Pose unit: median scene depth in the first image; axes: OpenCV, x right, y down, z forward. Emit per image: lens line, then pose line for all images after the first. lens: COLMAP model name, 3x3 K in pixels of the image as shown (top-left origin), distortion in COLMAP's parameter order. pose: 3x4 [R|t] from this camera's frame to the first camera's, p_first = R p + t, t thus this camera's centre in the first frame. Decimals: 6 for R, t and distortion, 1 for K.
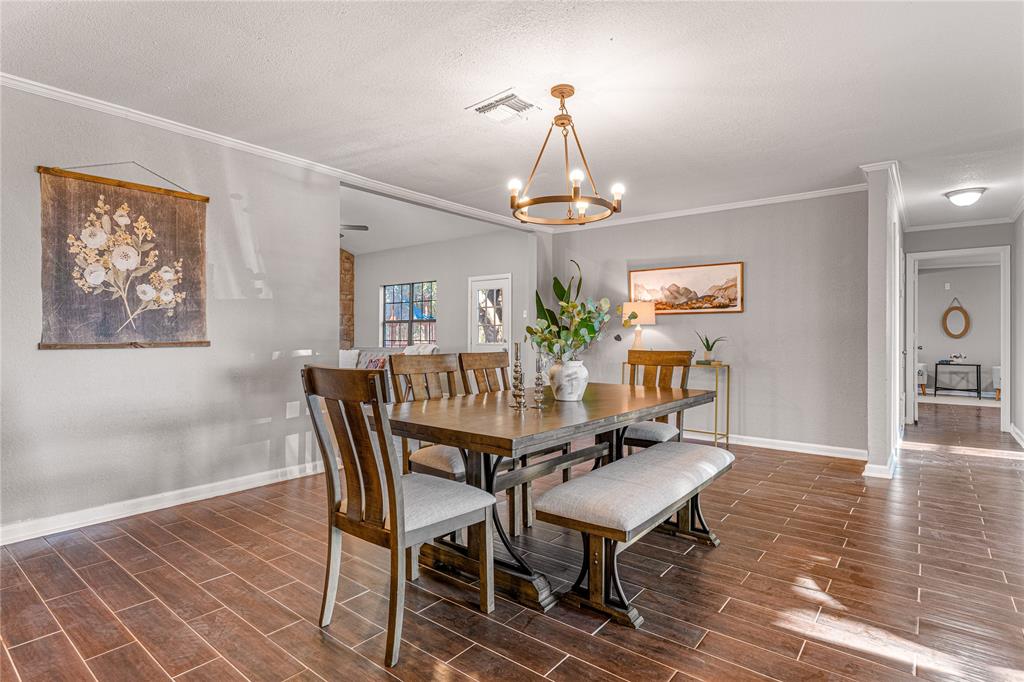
lens RADIAL K [[519.8, 0, 510.1], [0, 519.8, 328.8], [0, 0, 1]] dist [-0.000309, -0.000438]
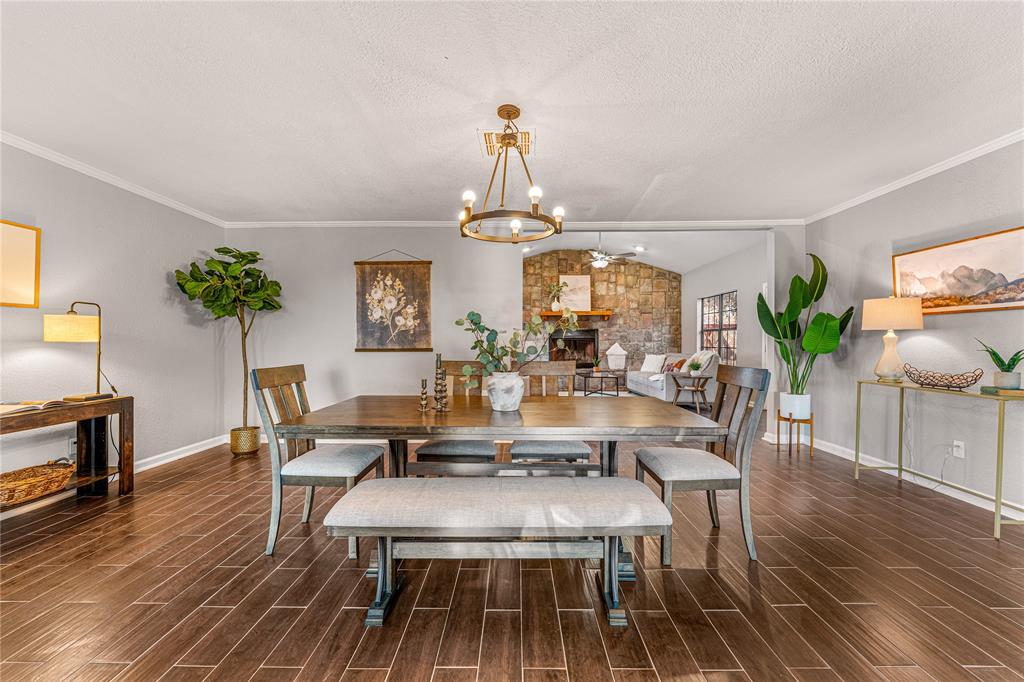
lens RADIAL K [[407.7, 0, 512.0], [0, 407.7, 341.0], [0, 0, 1]] dist [-0.000434, -0.000091]
pose [[0.618878, -0.002365, -0.785484, 0.627068], [0.011782, 0.999911, 0.006272, -0.004322], [0.785399, -0.013137, 0.618850, 0.420237]]
